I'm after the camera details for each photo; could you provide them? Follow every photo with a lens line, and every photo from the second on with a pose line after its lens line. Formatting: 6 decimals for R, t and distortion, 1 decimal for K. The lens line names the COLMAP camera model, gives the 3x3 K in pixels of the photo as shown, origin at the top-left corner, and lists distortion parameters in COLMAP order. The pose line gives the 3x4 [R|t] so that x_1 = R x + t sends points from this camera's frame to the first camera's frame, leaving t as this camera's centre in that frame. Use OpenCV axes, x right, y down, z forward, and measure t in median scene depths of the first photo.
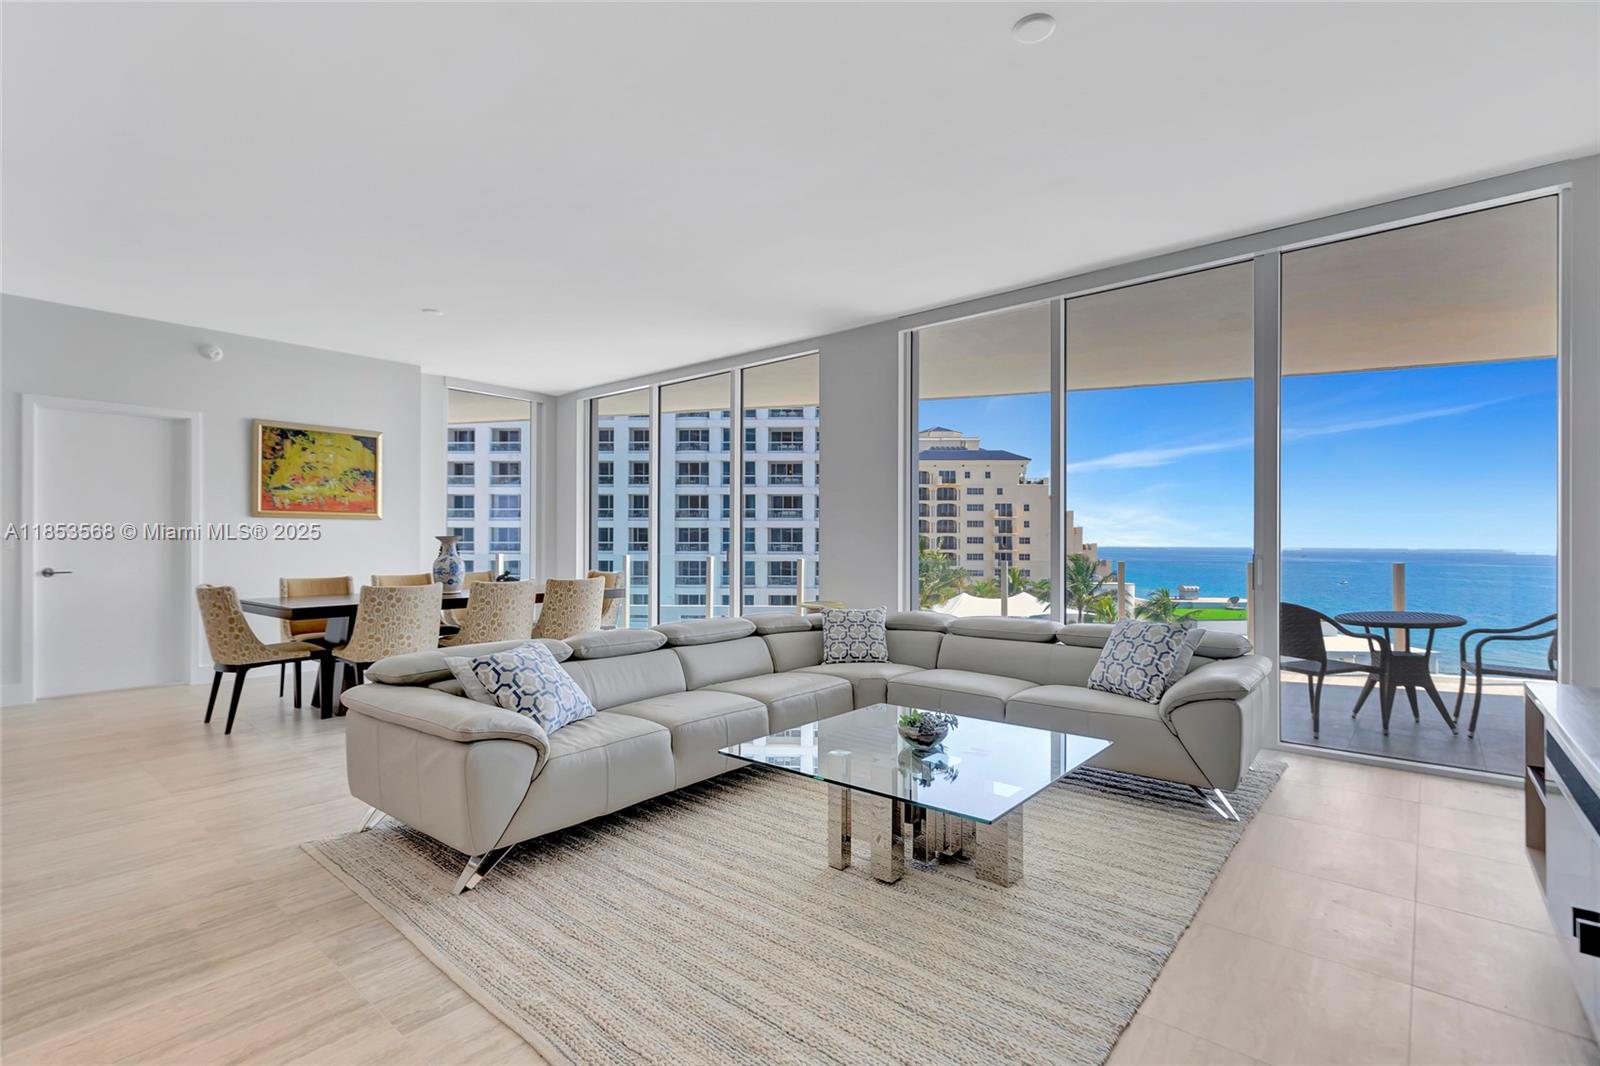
lens RADIAL K [[726.4, 0, 817.2], [0, 726.4, 546.6], [0, 0, 1]] dist [0.008005, -0.001430]
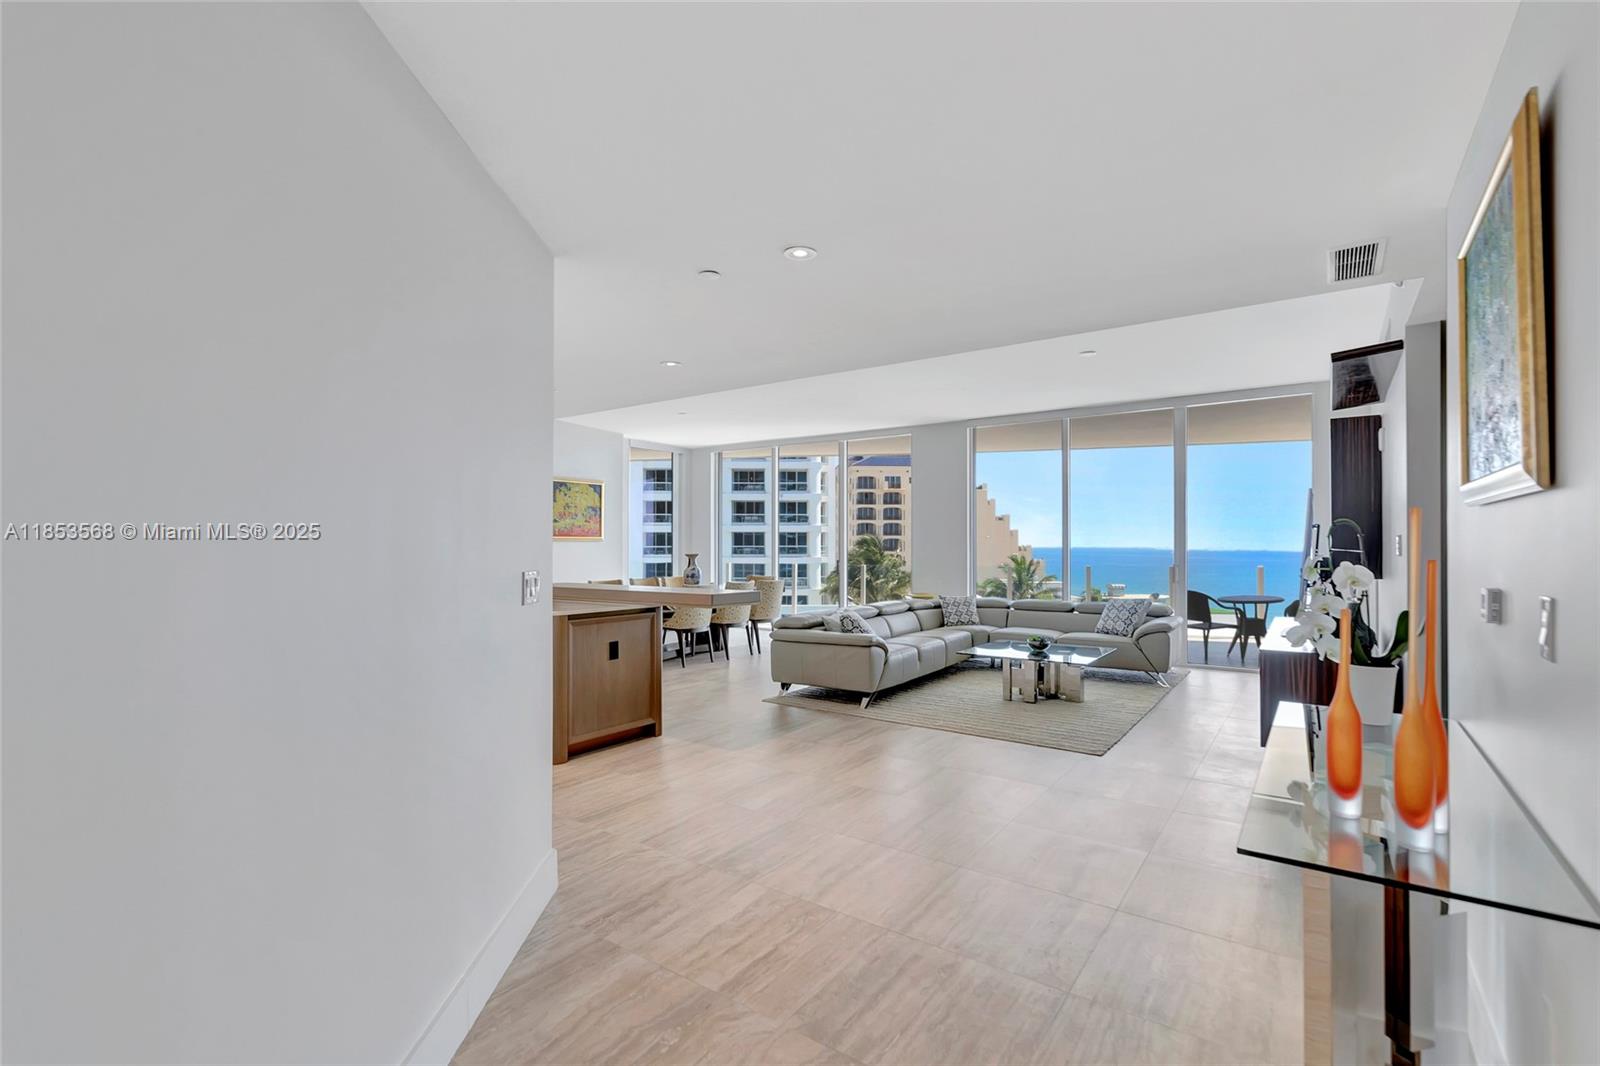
lens RADIAL K [[726.4, 0, 814.2], [0, 726.4, 532.6], [0, 0, 1]] dist [0.008005, -0.001430]
pose [[0.996795, -0.001746, 0.079977, -0.324179], [0.003468, 0.999765, -0.021398, -0.023500], [-0.079921, 0.021607, 0.996567, -0.543576]]
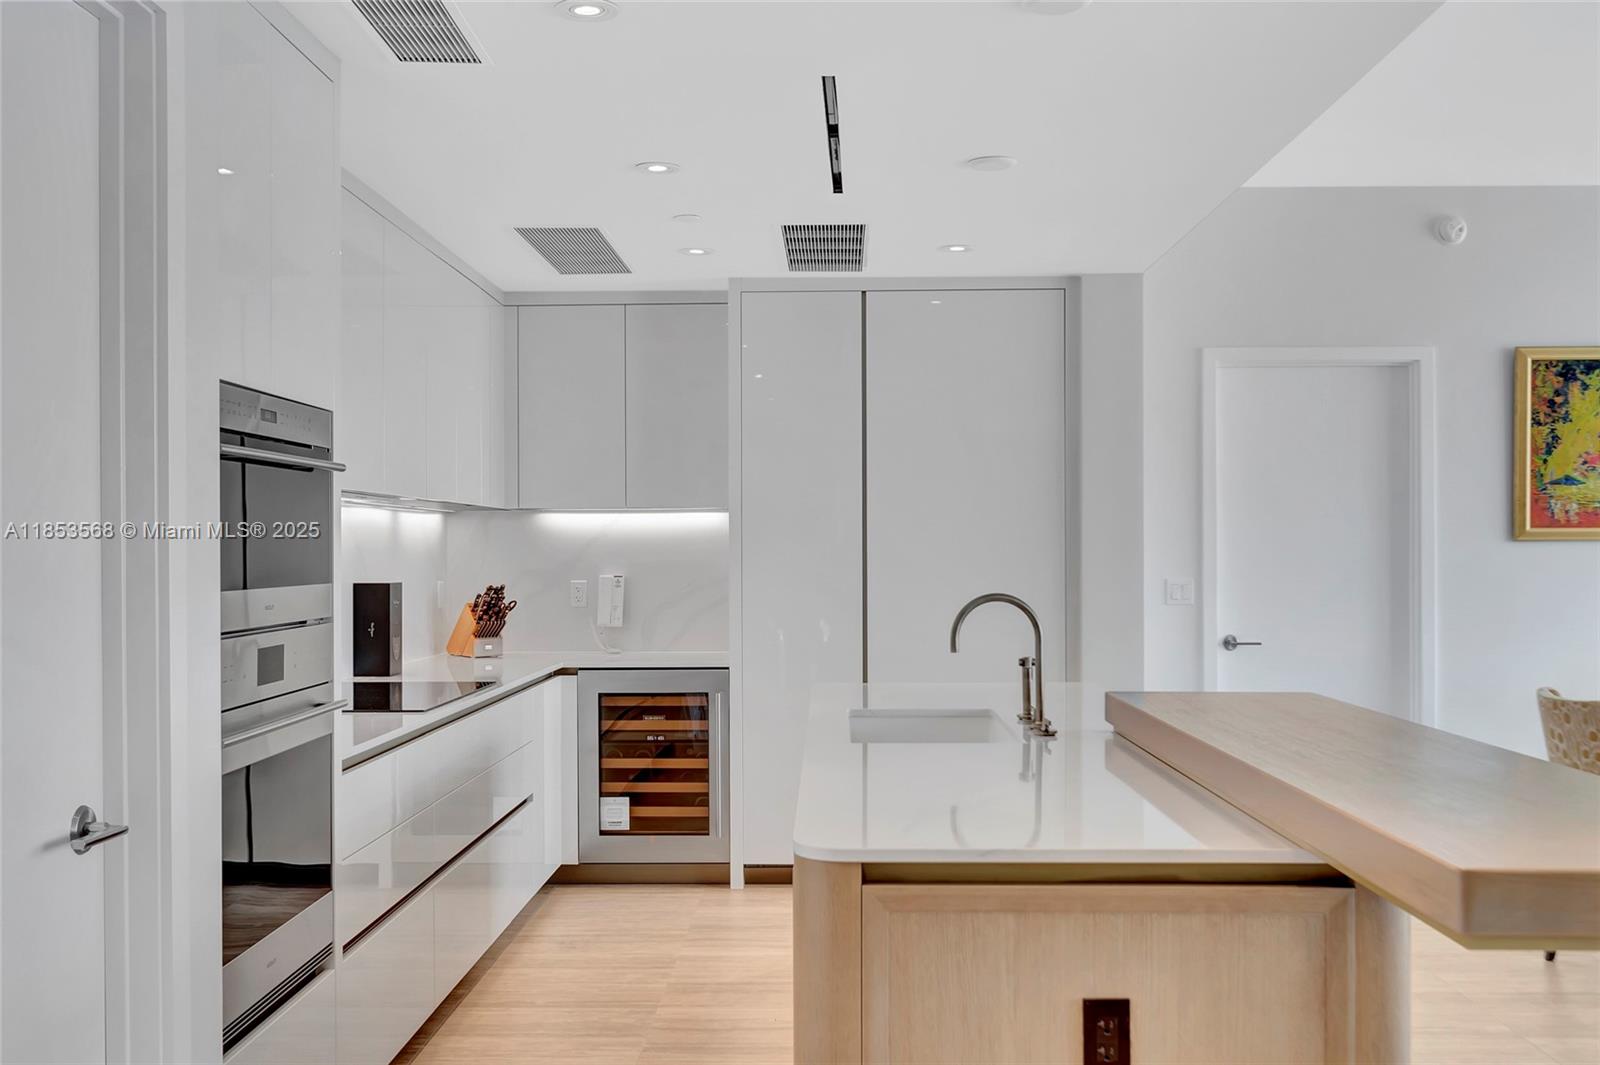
lens RADIAL K [[1555.3, 0, 807.6], [0, 1555.3, 541.2], [0, 0, 1]] dist [0.006781, 0.000000]
pose [[0.616858, -0.007169, -0.787042, -0.225959], [0.000173, 0.999960, -0.008973, -0.031065], [0.787075, 0.005399, 0.616834, -0.049111]]
